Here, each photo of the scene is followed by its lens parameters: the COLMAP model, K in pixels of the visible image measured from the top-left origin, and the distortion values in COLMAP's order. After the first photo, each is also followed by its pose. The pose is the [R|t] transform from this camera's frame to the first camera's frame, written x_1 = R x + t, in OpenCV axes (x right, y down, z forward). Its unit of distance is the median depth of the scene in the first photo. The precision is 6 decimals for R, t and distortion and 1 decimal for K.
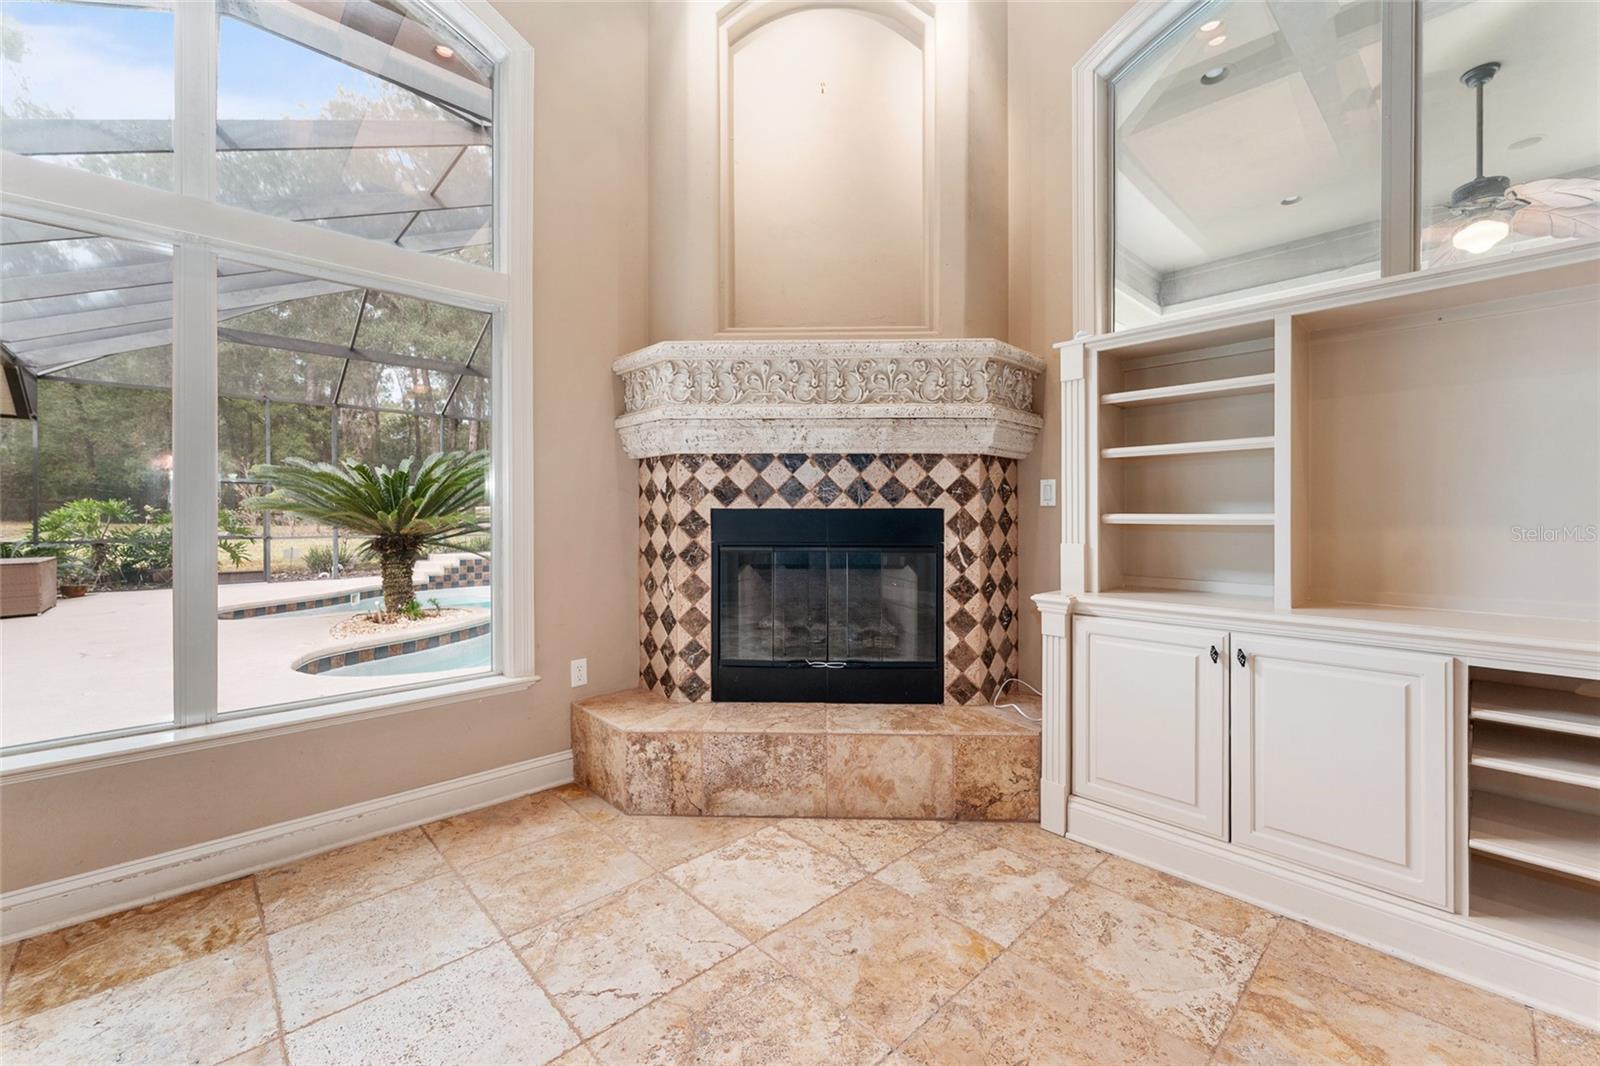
lens RADIAL K [[650.4, 0, 797.0], [0, 650.4, 516.3], [0, 0, 1]] dist [-0.000292, -0.000116]
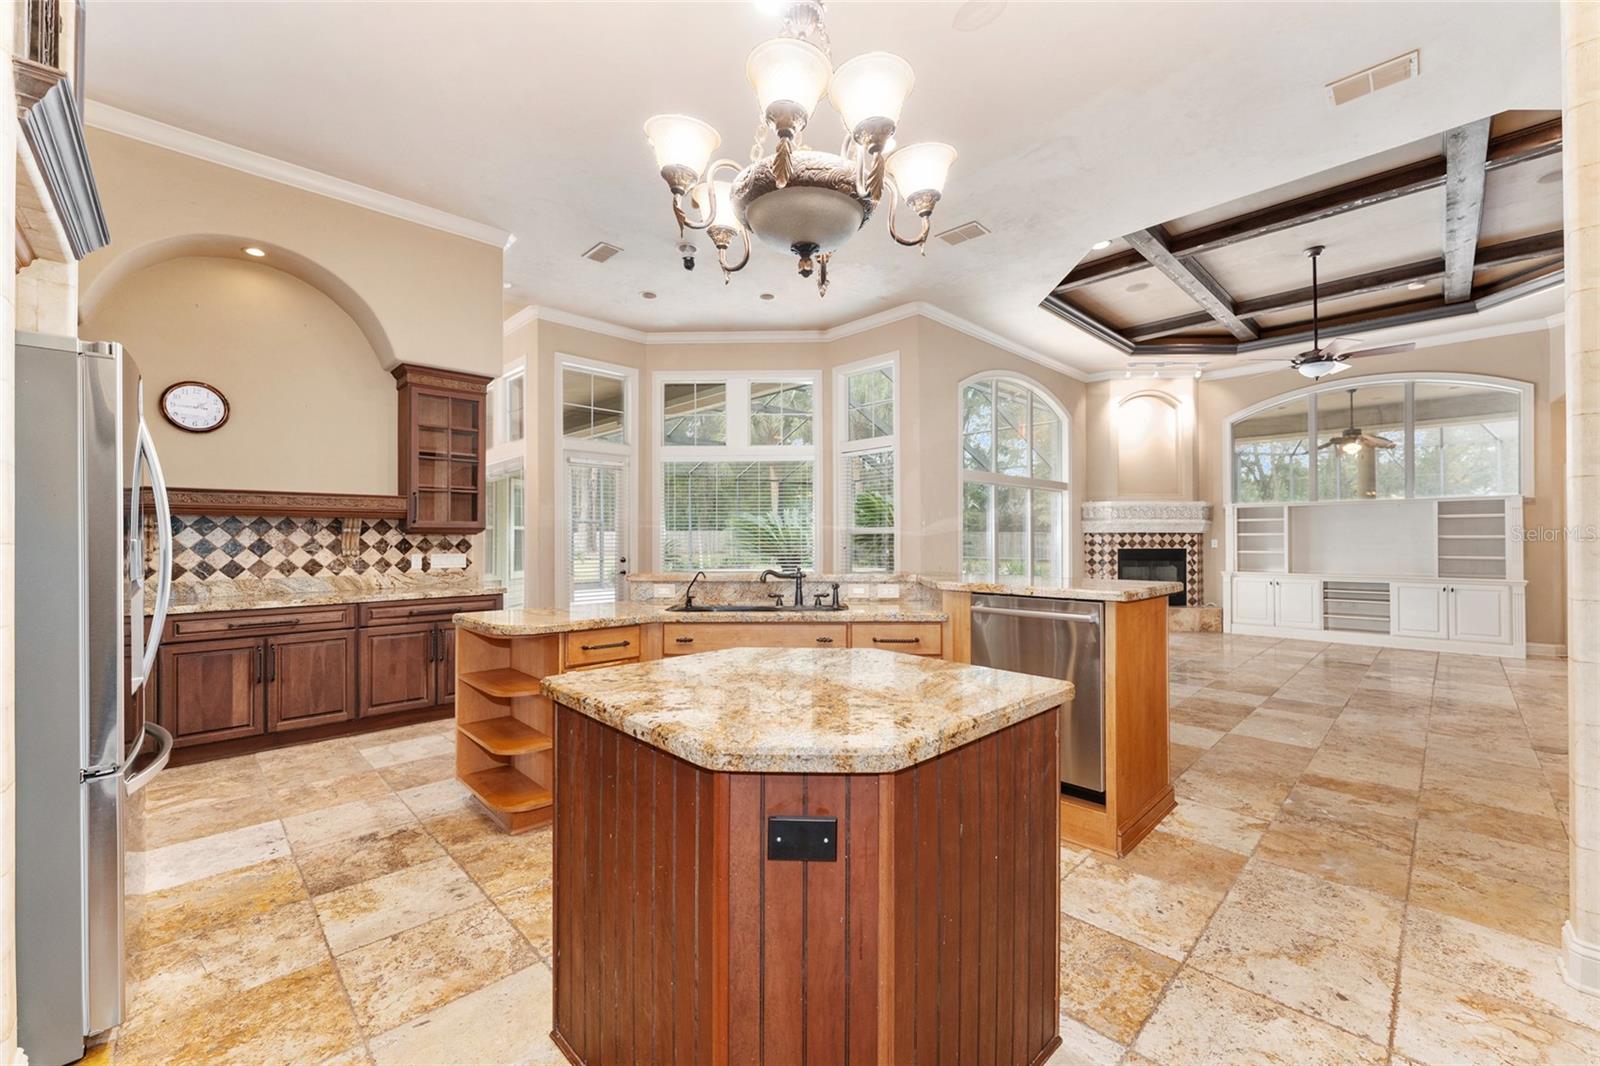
lens RADIAL K [[639.5, 0, 799.5], [0, 639.5, 532.2], [0, 0, 1]] dist [0.000560, -0.000093]
pose [[0.999895, -0.000635, 0.014490, -1.856703], [0.000760, 0.999963, -0.008612, -0.070754], [-0.014484, 0.008622, 0.999858, -2.335210]]
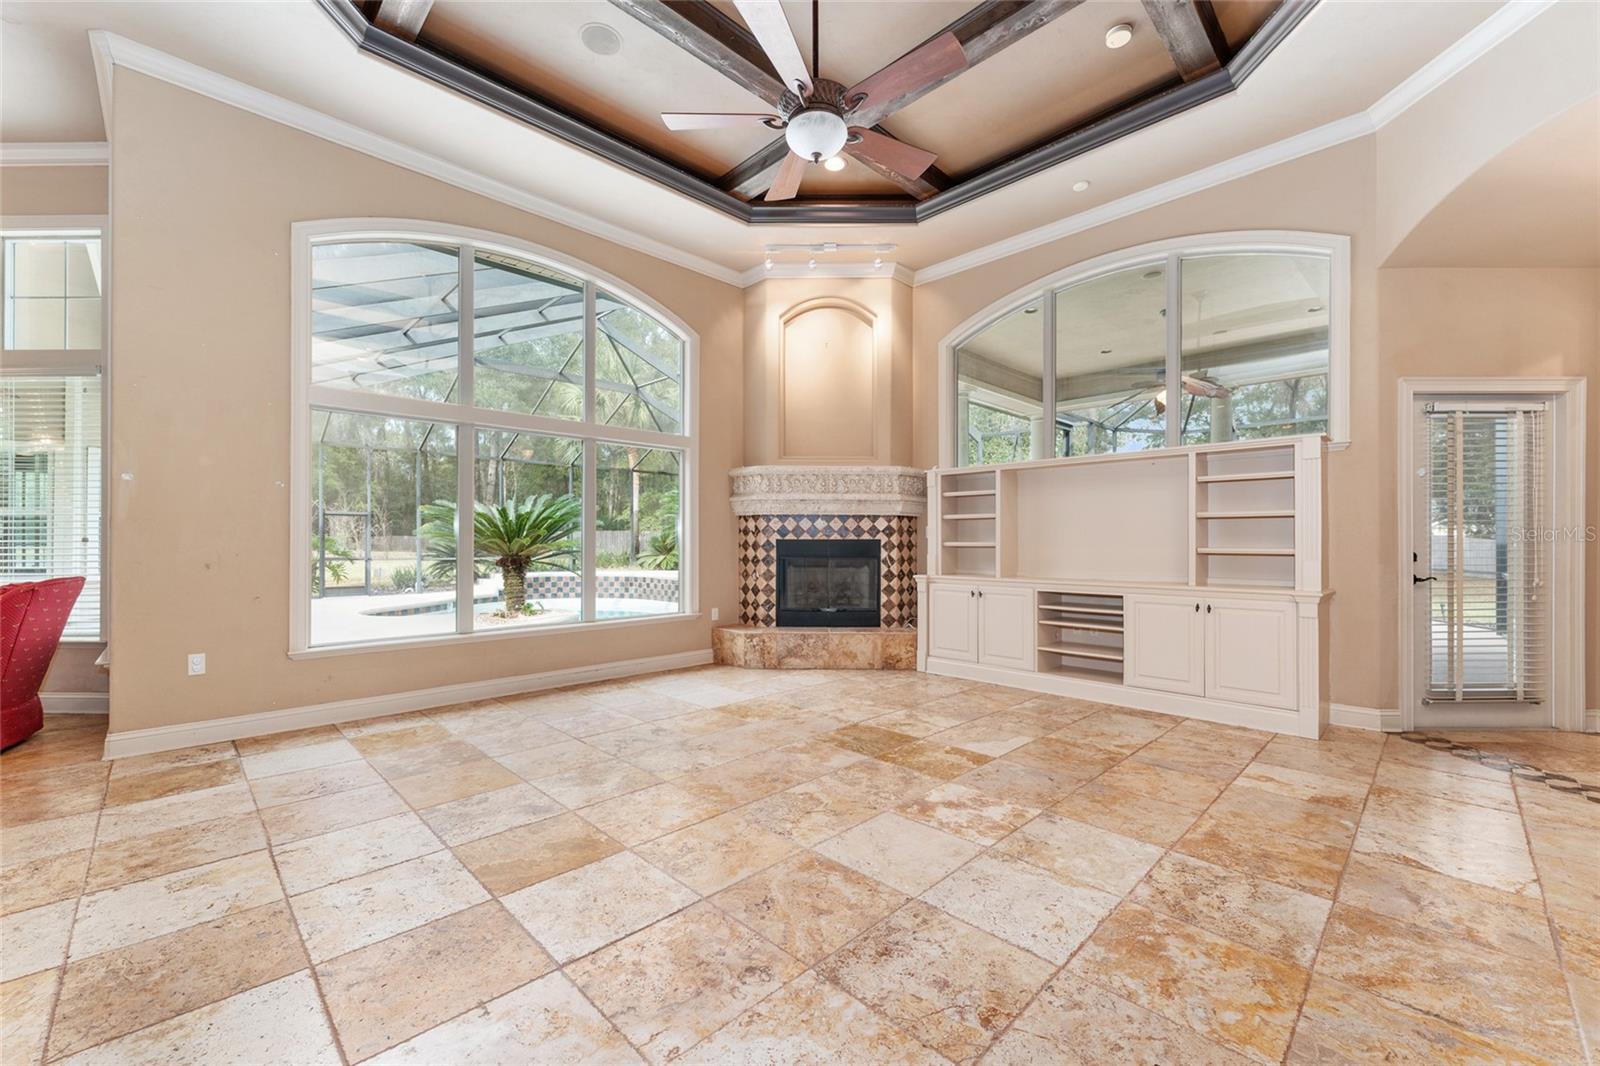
lens RADIAL K [[643.3, 0, 798.1], [0, 643.3, 540.2], [0, 0, 1]] dist [0.000137, -0.000007]
pose [[0.999803, 0.002259, 0.019720, -0.101346], [-0.002177, 0.999989, -0.004146, 0.000259], [-0.019729, 0.004102, 0.999797, -1.198636]]
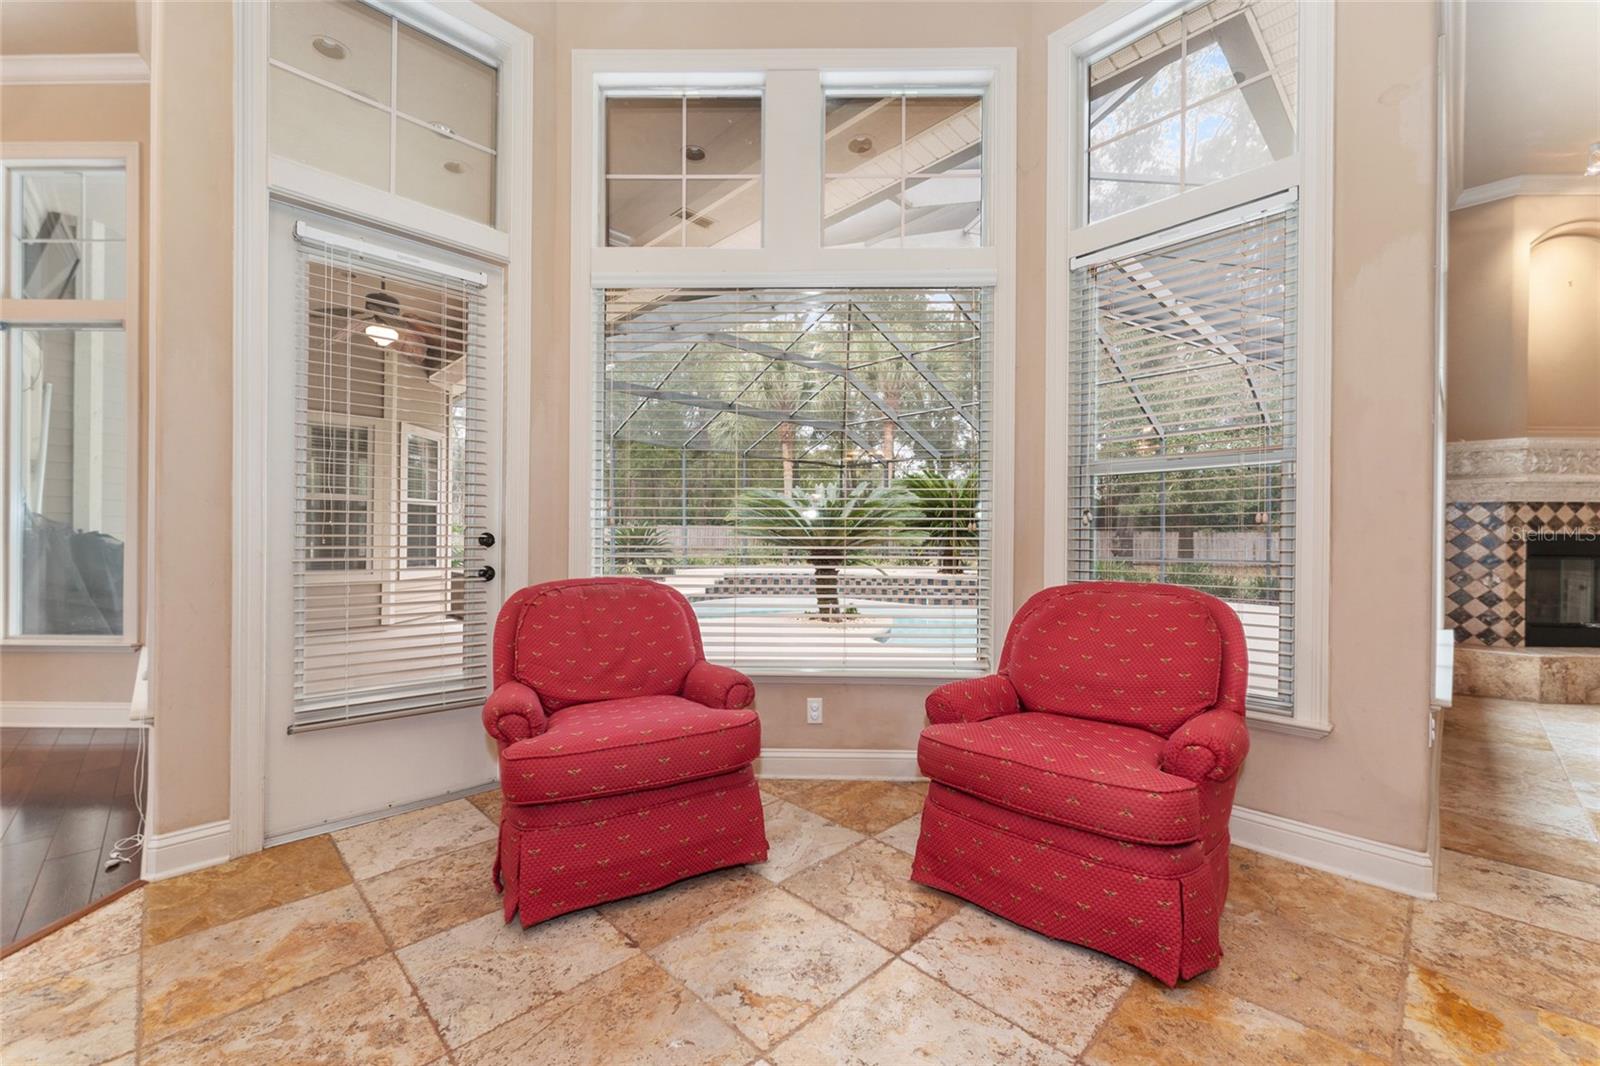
lens RADIAL K [[649.6, 0, 802.2], [0, 649.6, 538.6], [0, 0, 1]] dist [-0.000123, -0.000108]
pose [[0.999644, 0.008166, 0.025415, -2.094075], [-0.008173, 0.999967, 0.000157, 0.016802], [-0.025413, -0.000364, 0.999677, -0.662969]]
